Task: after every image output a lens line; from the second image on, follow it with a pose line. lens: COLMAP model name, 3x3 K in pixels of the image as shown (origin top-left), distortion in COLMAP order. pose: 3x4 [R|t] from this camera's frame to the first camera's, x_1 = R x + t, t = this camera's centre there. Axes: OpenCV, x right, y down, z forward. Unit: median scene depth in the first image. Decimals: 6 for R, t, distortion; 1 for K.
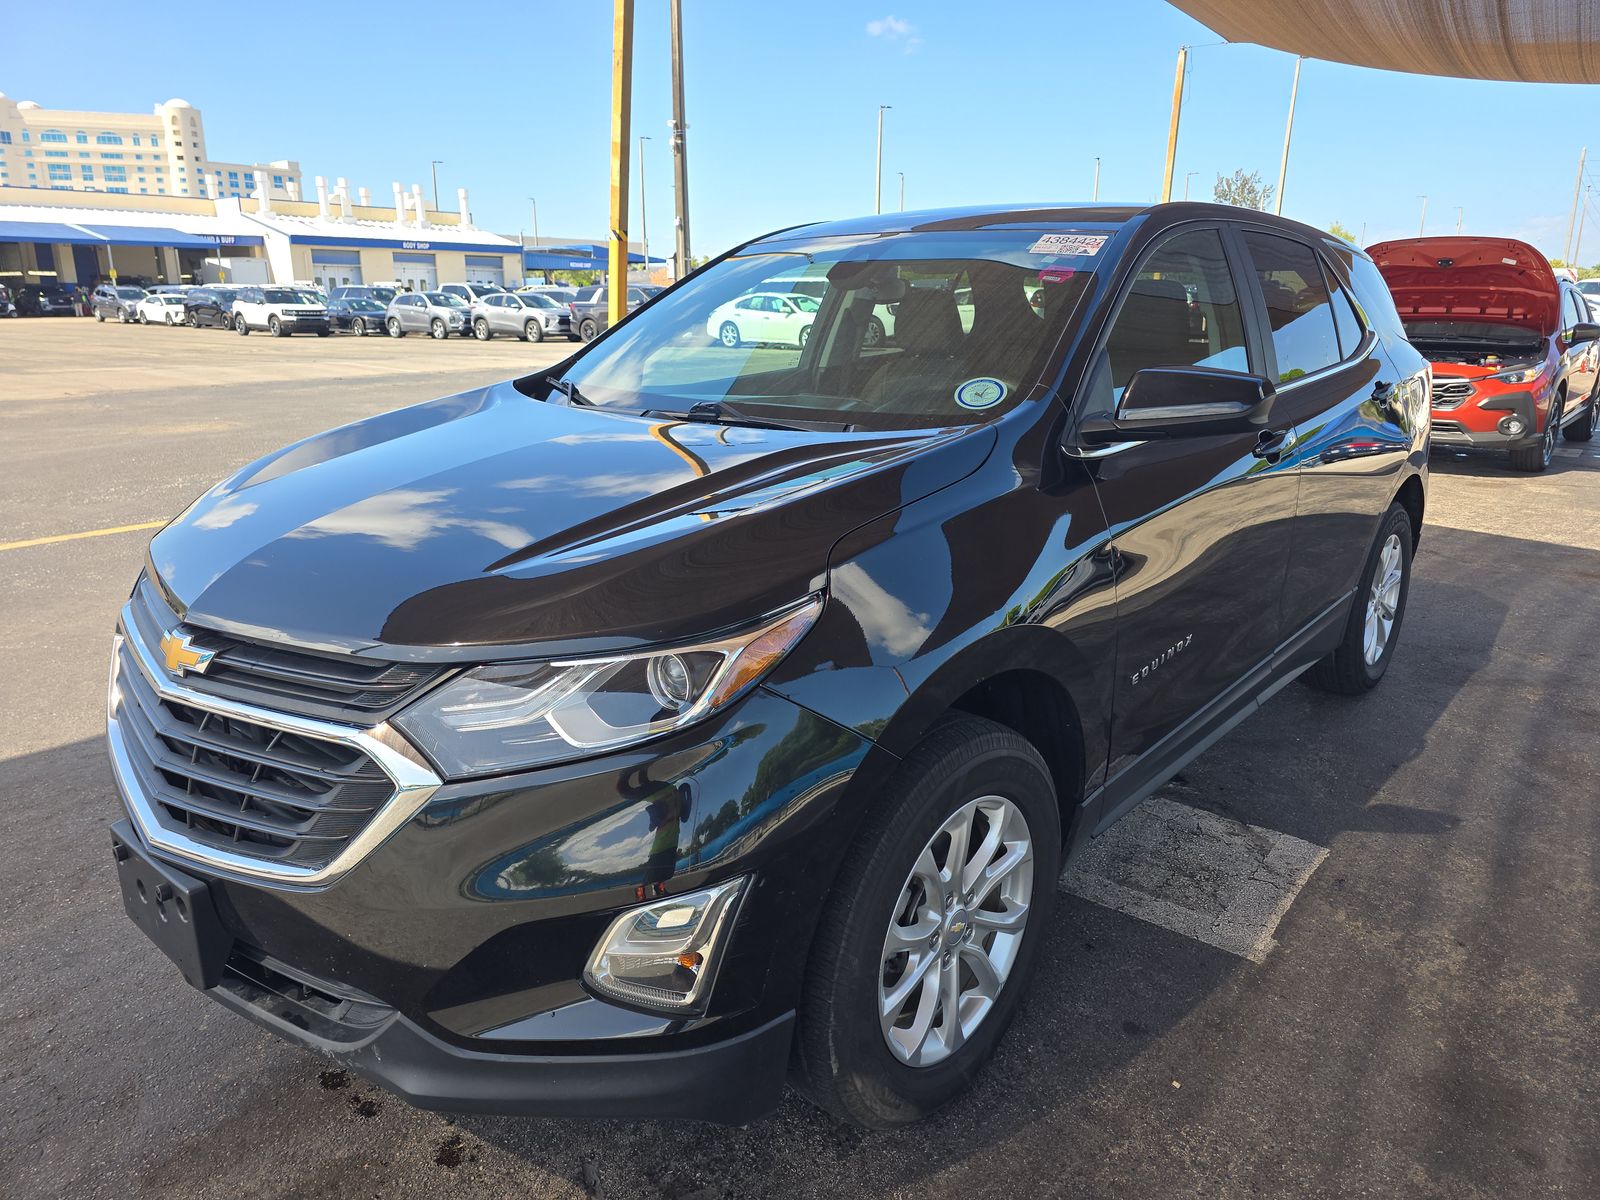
lens RADIAL K [[1077.0, 0, 798.5], [0, 1077.0, 599.5], [0, 0, 1]] dist [0.032254, -0.001250]
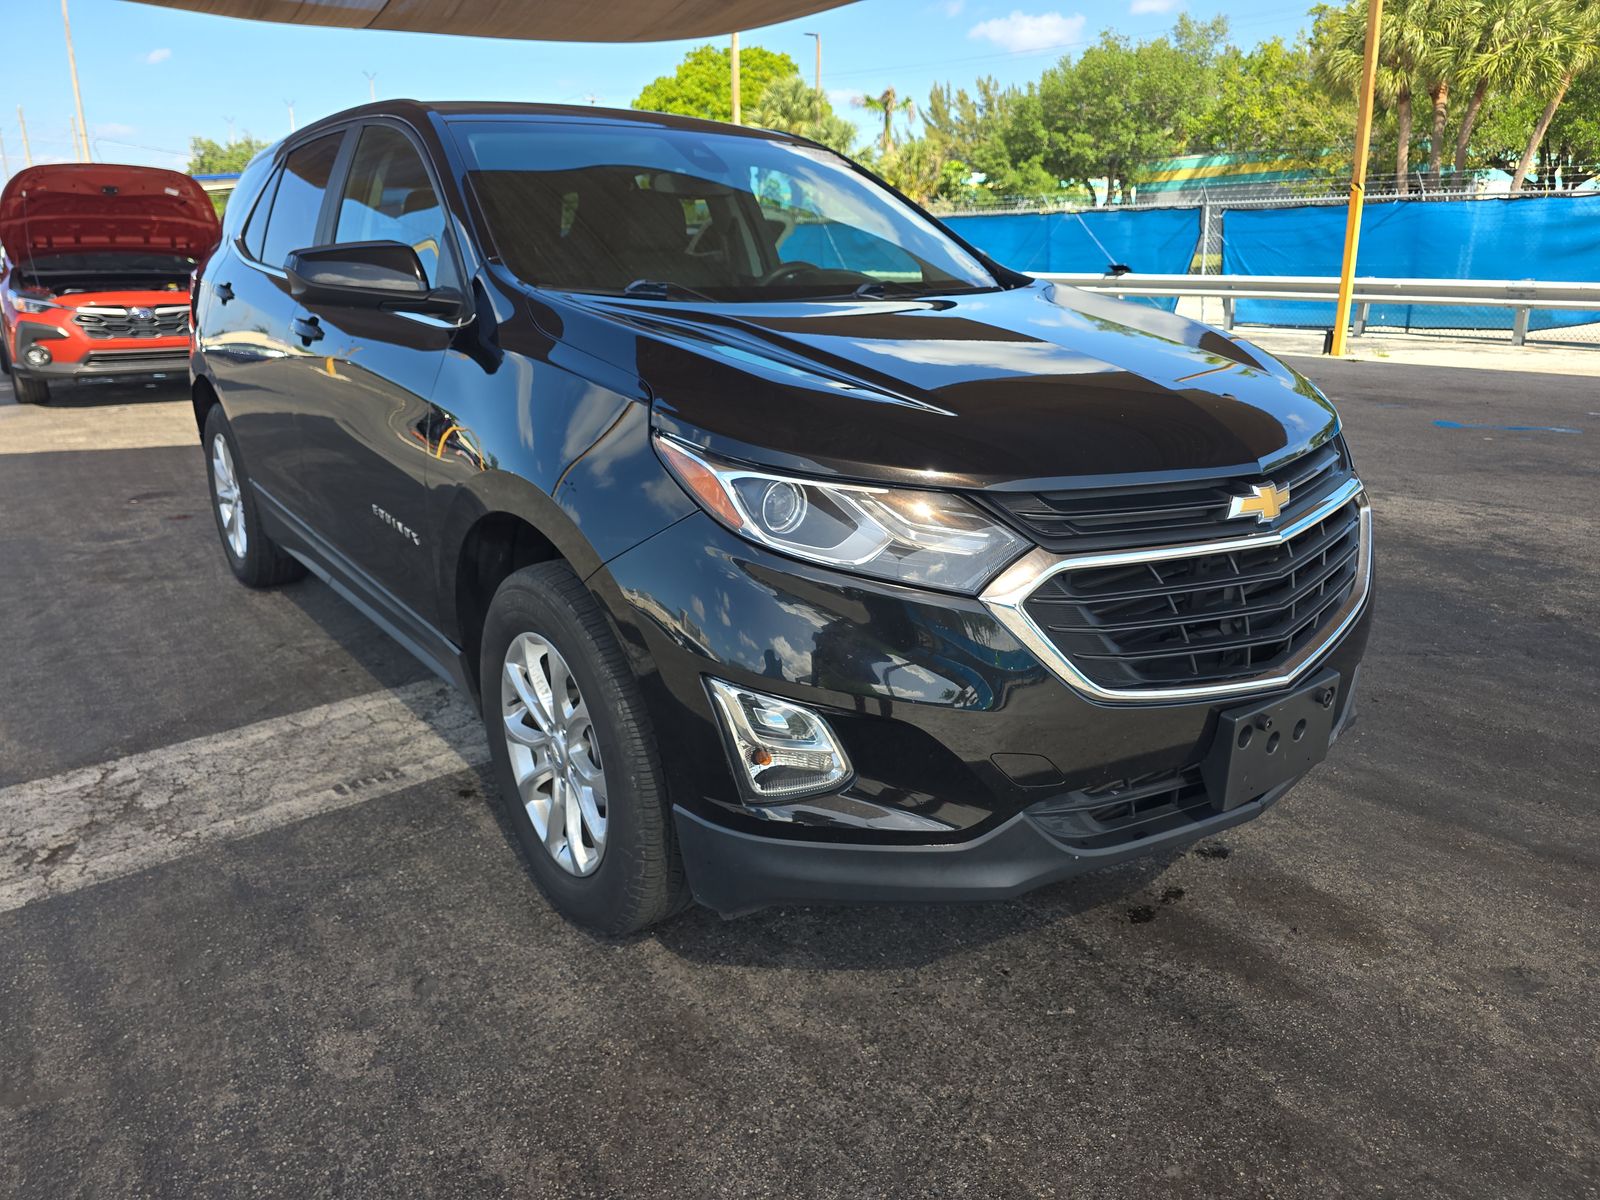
lens RADIAL K [[1077.0, 0, 799.8], [0, 1077.0, 600.0], [0, 0, 1]] dist [0.032254, -0.001250]
pose [[0.199262, -0.325587, 0.924277, -0.310748], [0.276513, 0.923545, 0.265717, -0.055205], [-0.940125, 0.202628, 0.274056, 0.209843]]
